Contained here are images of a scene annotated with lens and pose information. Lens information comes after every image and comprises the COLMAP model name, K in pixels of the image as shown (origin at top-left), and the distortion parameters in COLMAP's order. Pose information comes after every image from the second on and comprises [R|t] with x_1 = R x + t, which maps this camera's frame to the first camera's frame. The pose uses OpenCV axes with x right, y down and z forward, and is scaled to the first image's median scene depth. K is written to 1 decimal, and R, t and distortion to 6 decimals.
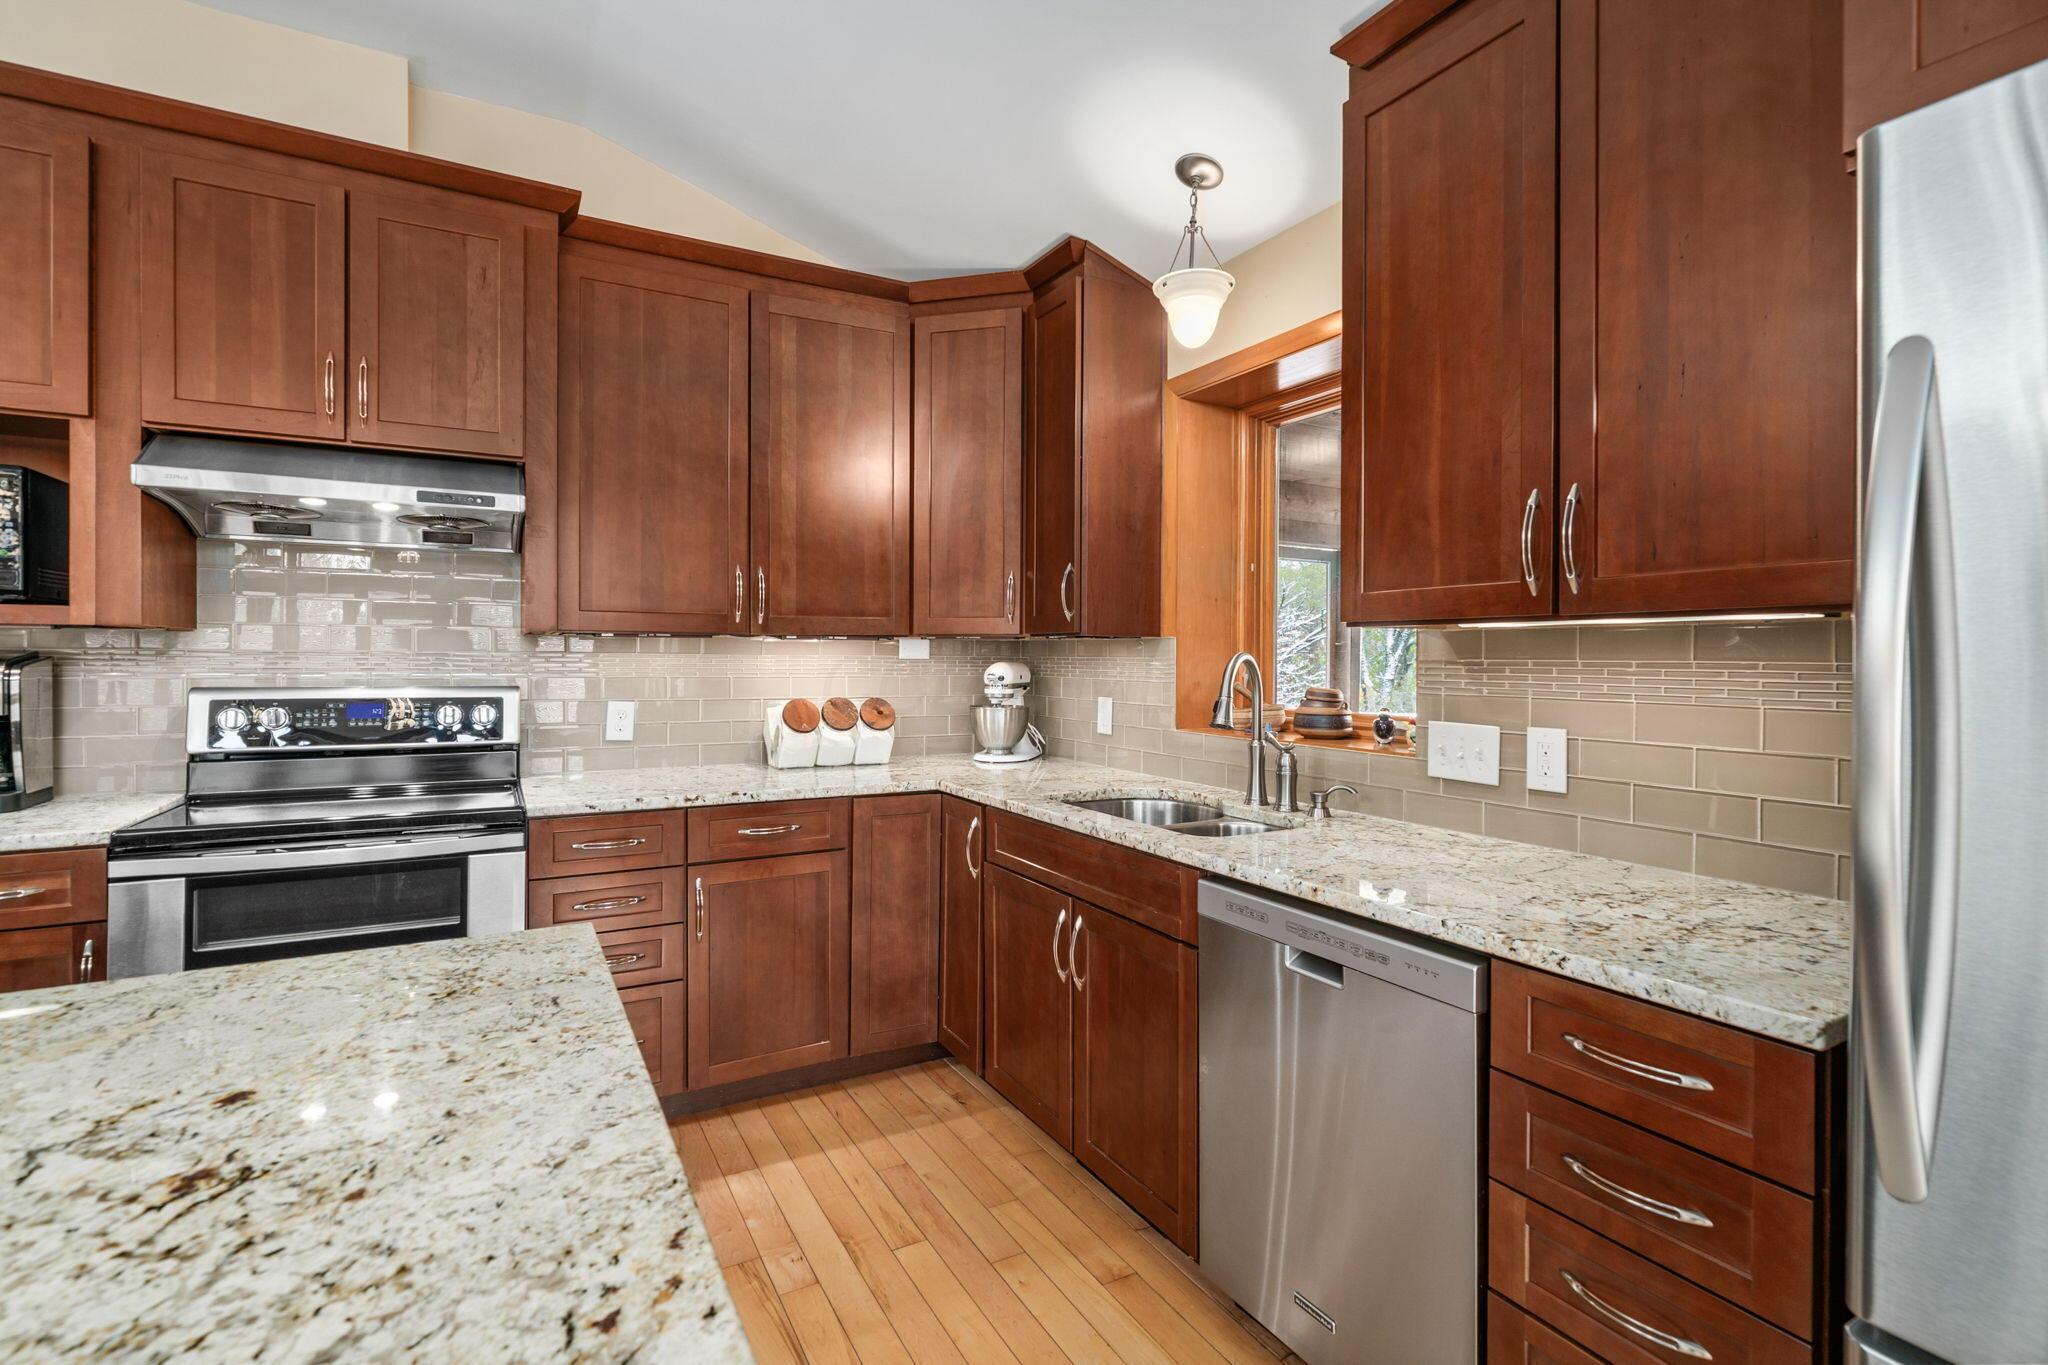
lens RADIAL K [[944.3, 0, 1023.9], [0, 944.3, 662.7], [0, 0, 1]] dist [0.000284, -0.000234]
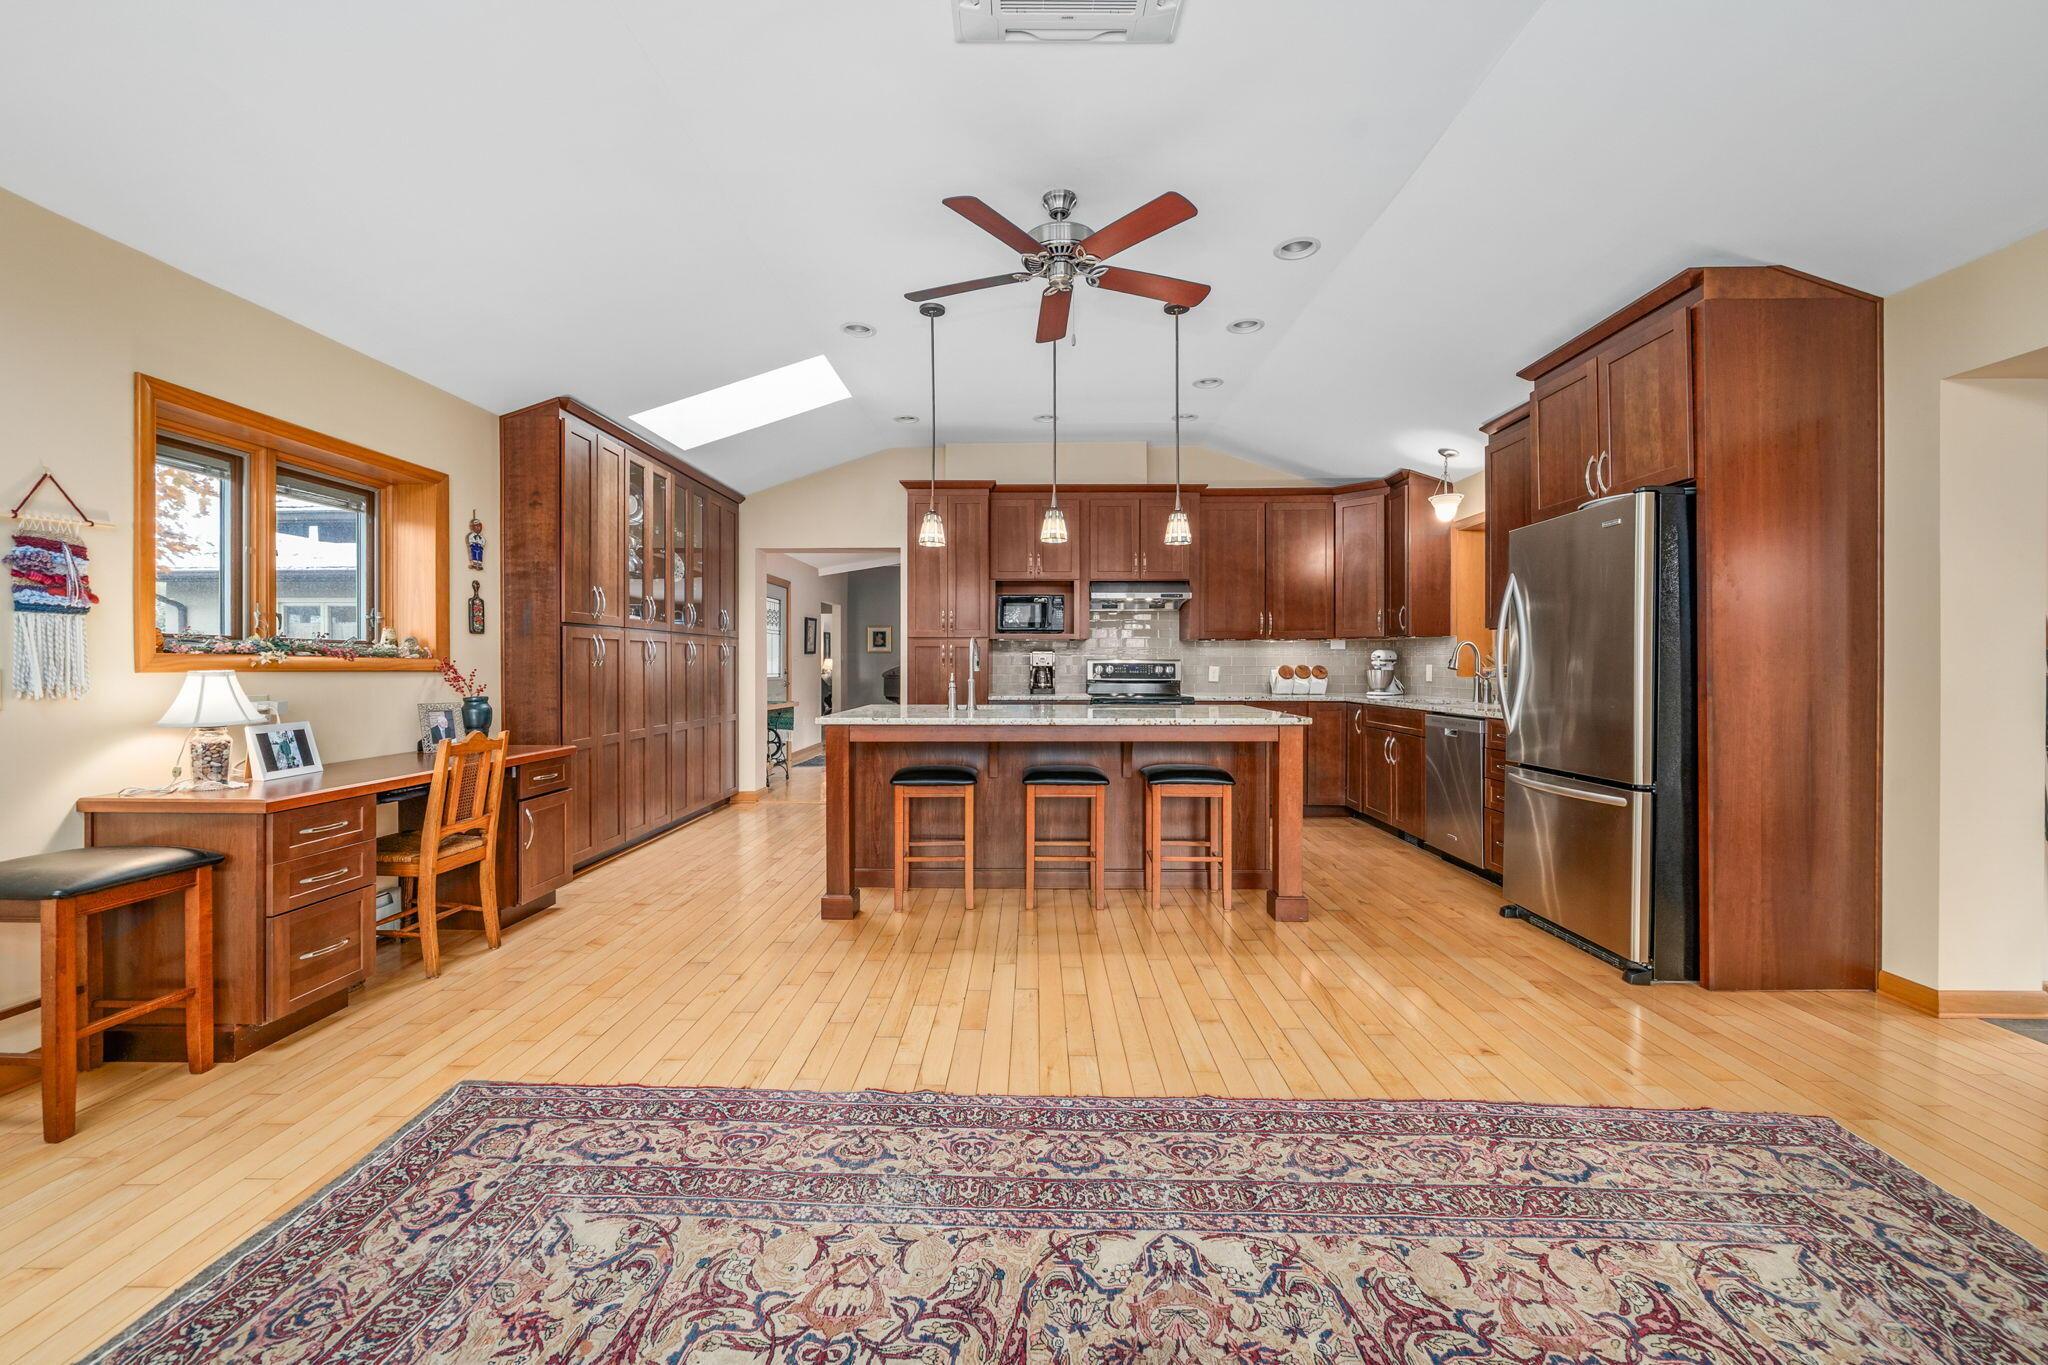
lens RADIAL K [[840.5, 0, 1021.7], [0, 840.5, 672.4], [0, 0, 1]] dist [0.000167, -0.000027]
pose [[0.868047, -0.001621, -0.496479, 0.278951], [0.002855, 0.999994, 0.001727, 0.058723], [0.496473, -0.002916, 0.868047, -1.375711]]
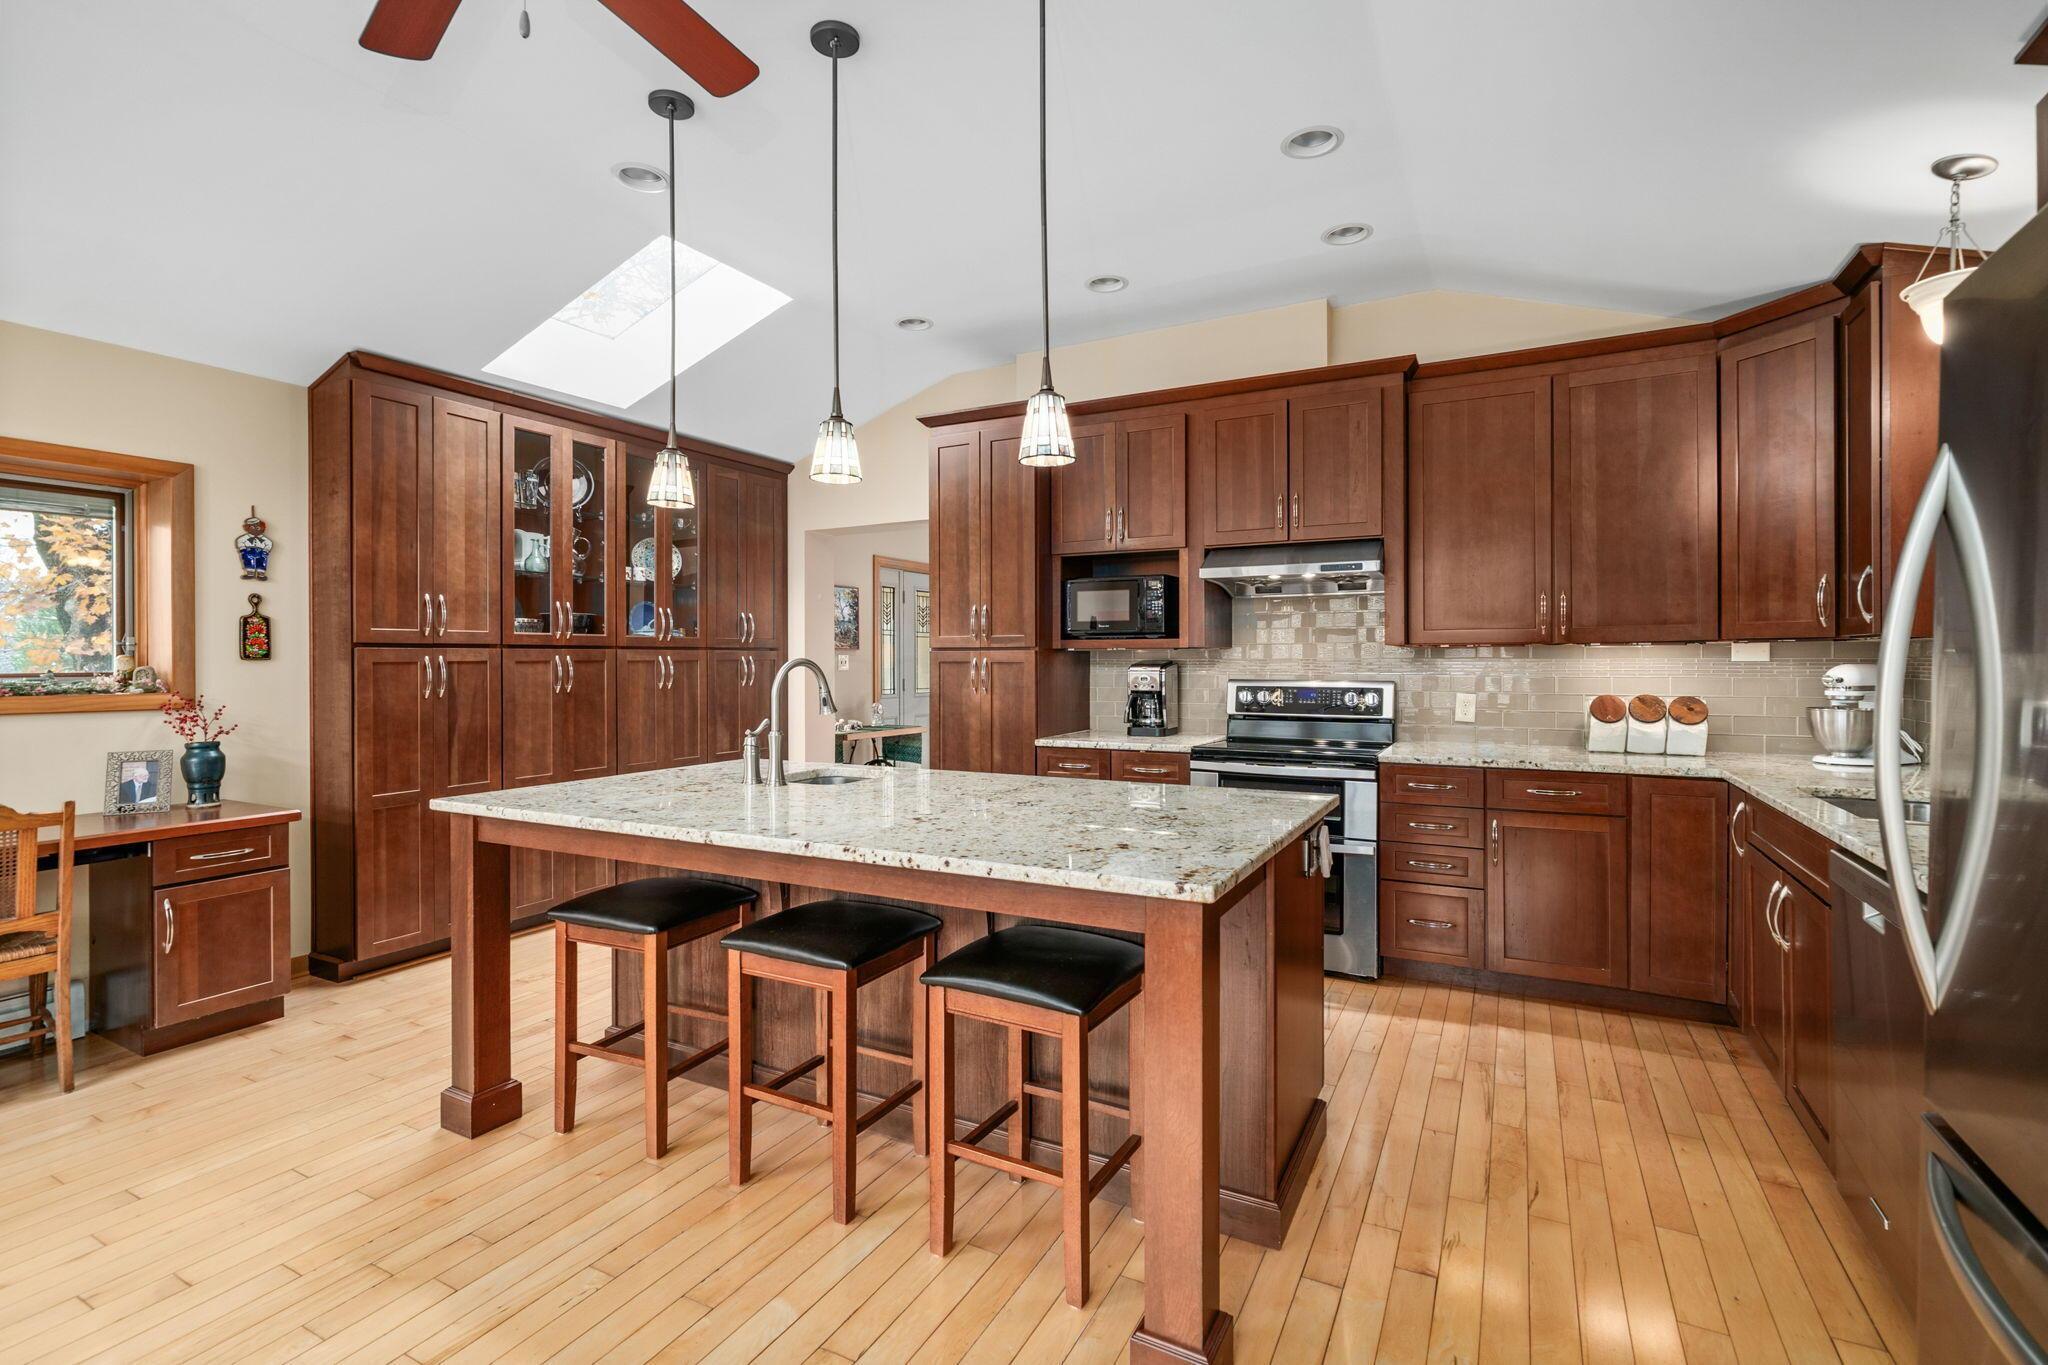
lens RADIAL K [[944.3, 0, 1023.9], [0, 944.3, 662.7], [0, 0, 1]] dist [0.000284, -0.000234]
pose [[0.538916, -0.003876, -0.842350, 0.433002], [0.002634, 0.999992, -0.002917, -0.001460], [0.842355, -0.000647, 0.538922, -0.320539]]
